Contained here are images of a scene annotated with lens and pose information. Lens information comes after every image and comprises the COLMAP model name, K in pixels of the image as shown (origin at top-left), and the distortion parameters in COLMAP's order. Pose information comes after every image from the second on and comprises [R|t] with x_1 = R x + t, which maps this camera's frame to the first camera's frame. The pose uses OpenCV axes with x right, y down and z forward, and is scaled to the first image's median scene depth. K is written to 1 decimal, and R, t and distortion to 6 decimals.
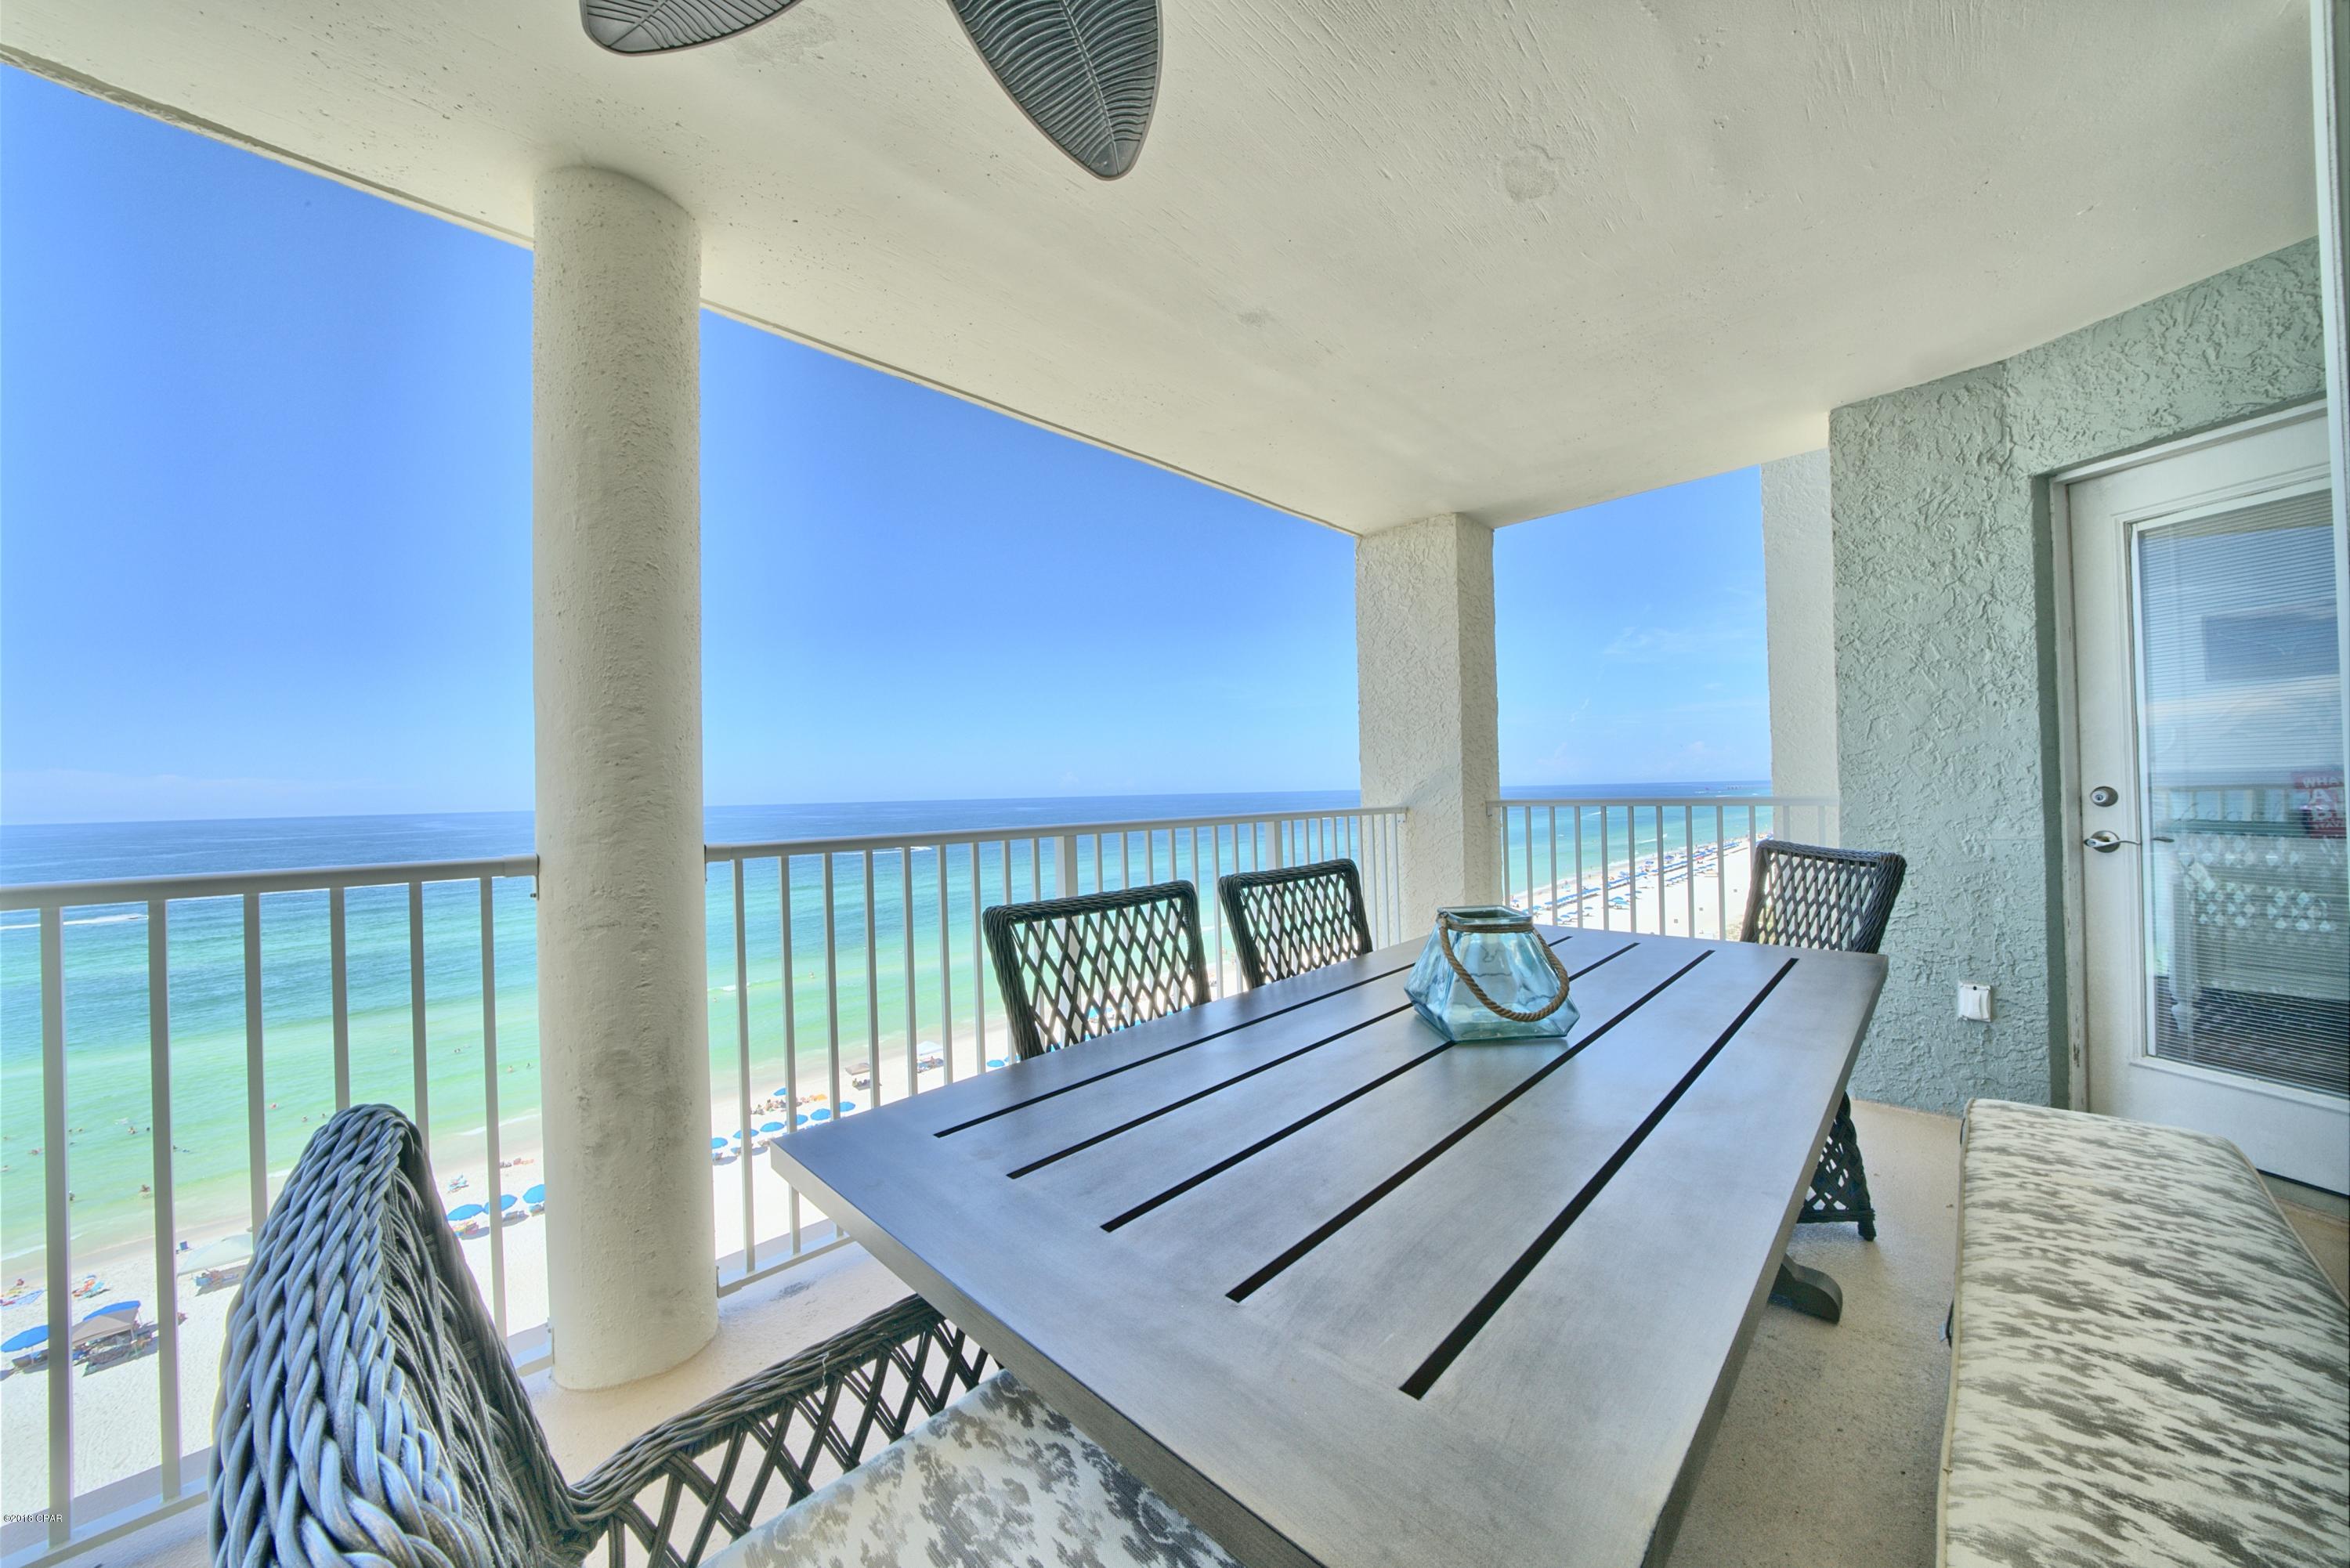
lens RADIAL K [[808.0, 0, 1162.9], [0, 808.0, 780.6], [0, 0, 1]] dist [-0.027992, 0.003519]
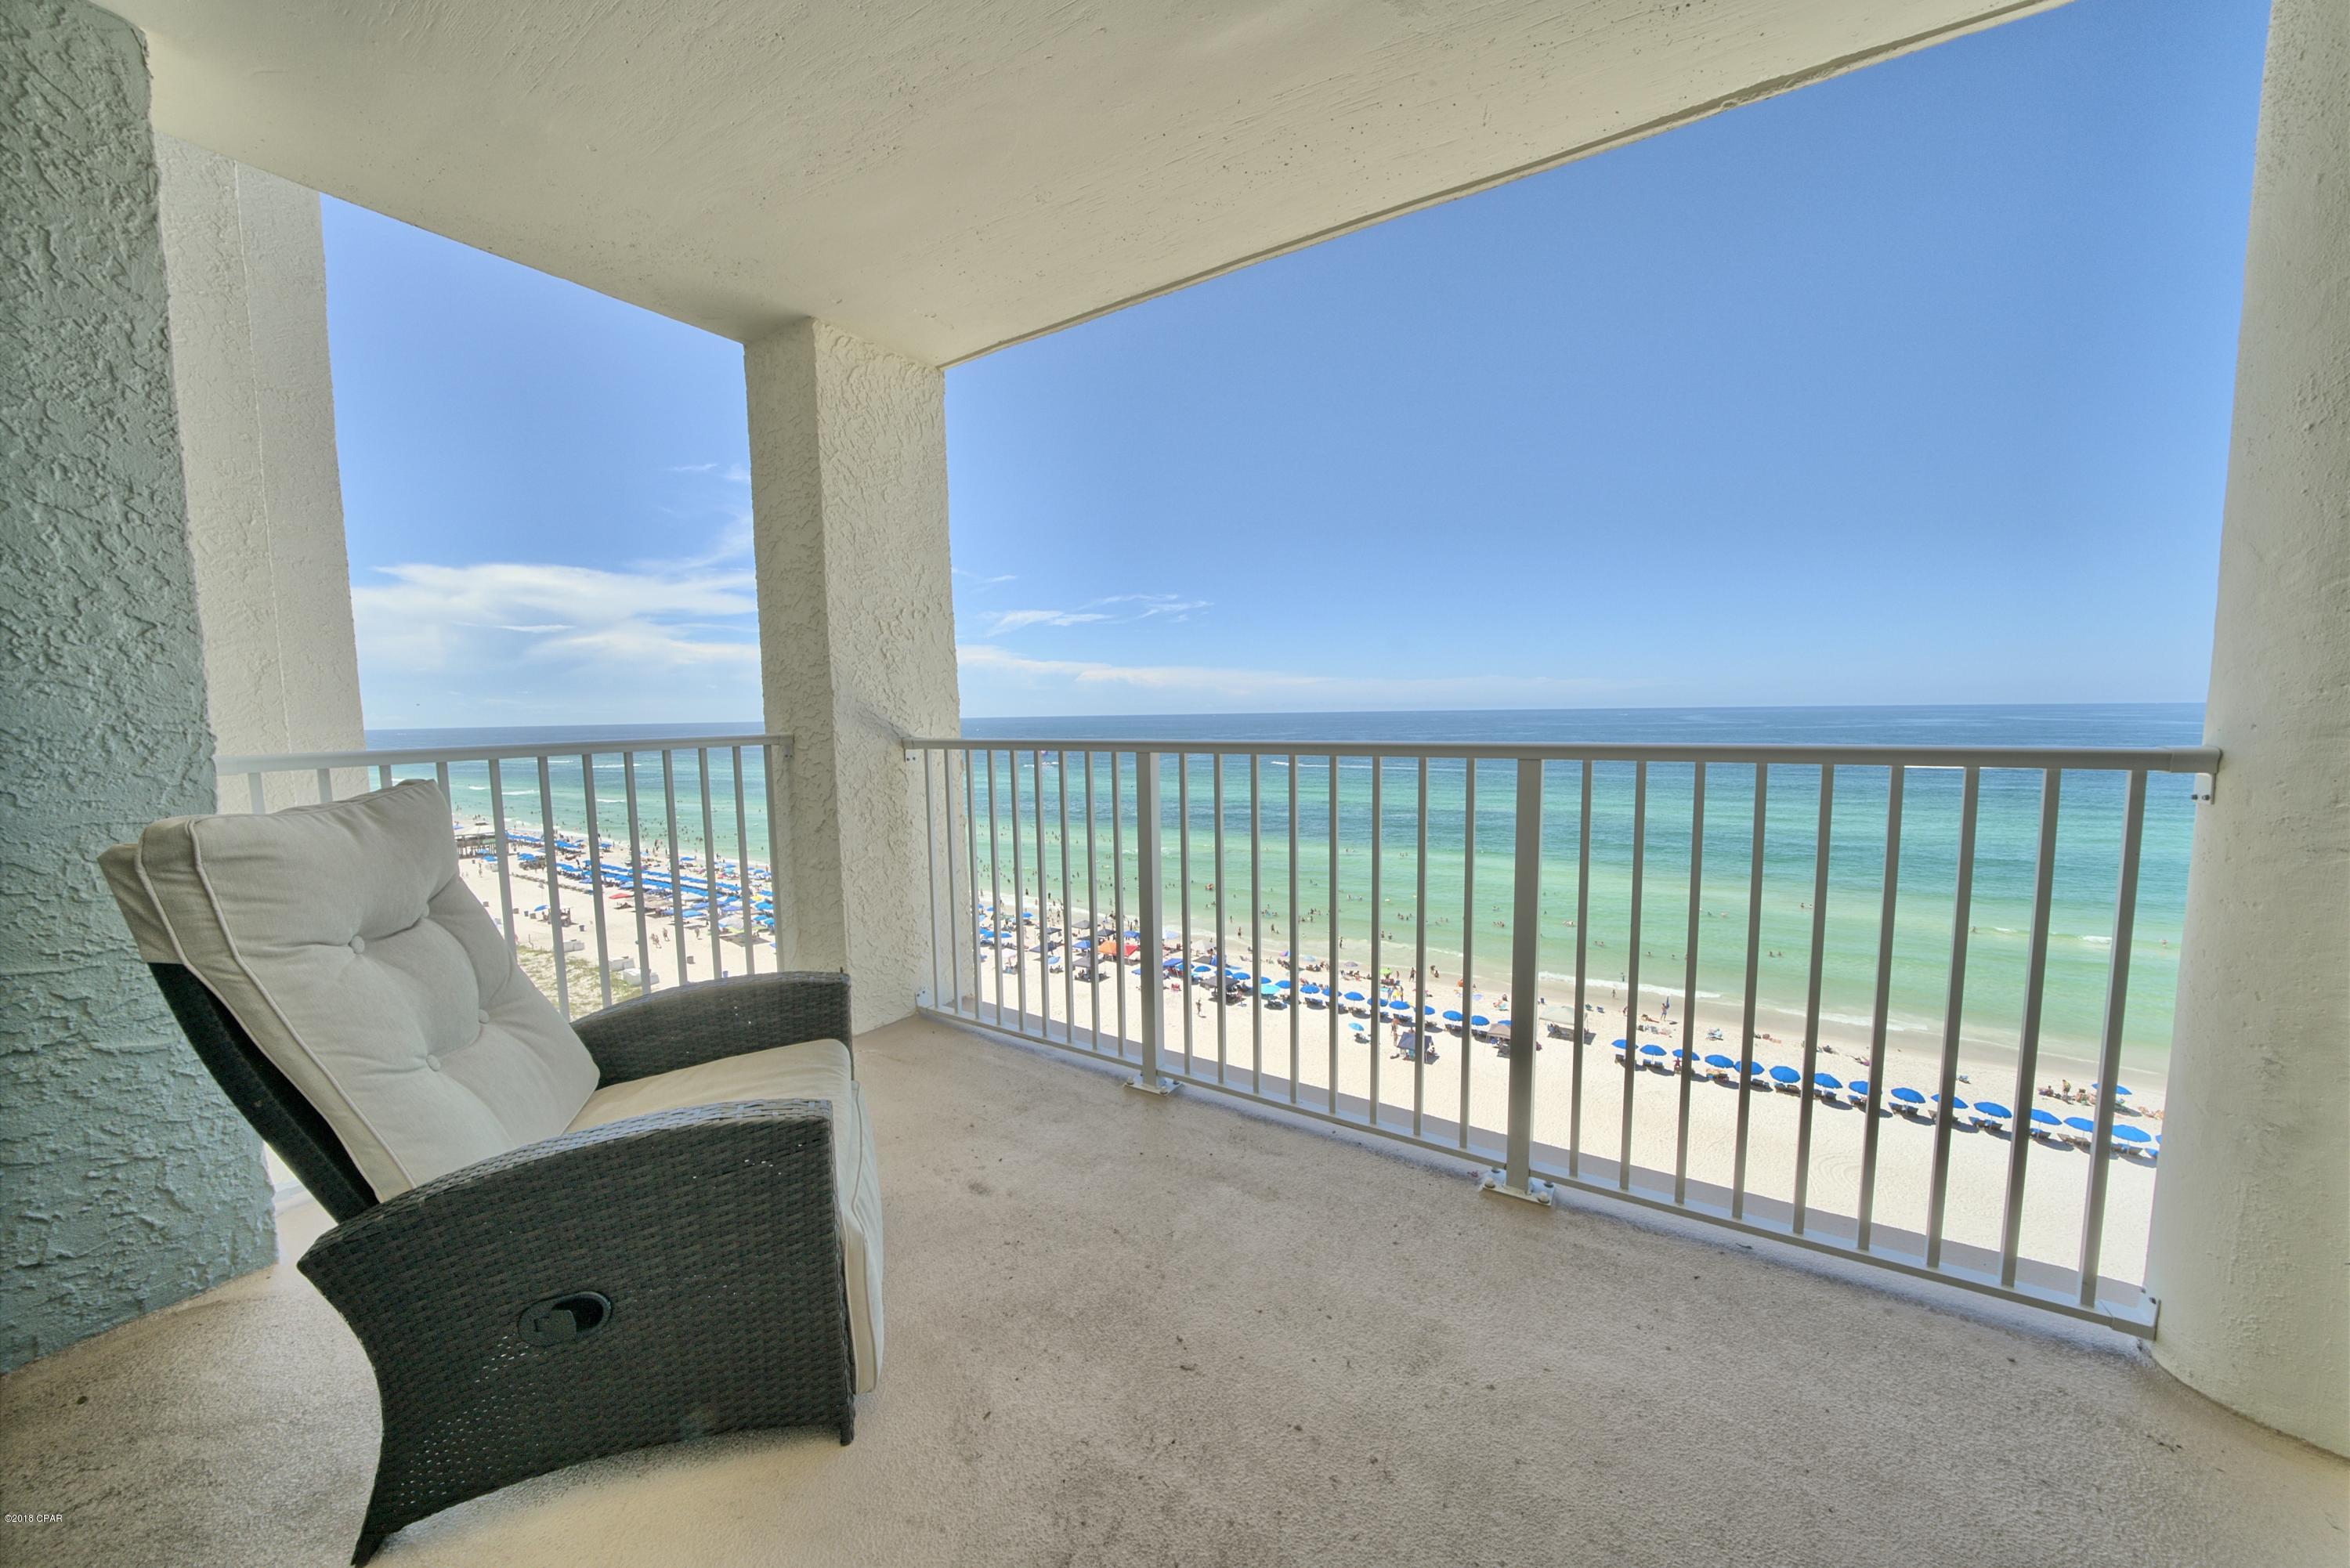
lens RADIAL K [[808.0, 0, 1154.5], [0, 808.0, 779.5], [0, 0, 1]] dist [-0.027992, 0.003519]
pose [[0.213367, 0.103027, -0.971525, 0.245687], [0.029714, 0.993280, 0.111859, -0.002885], [0.976520, -0.052735, 0.208871, 0.231236]]
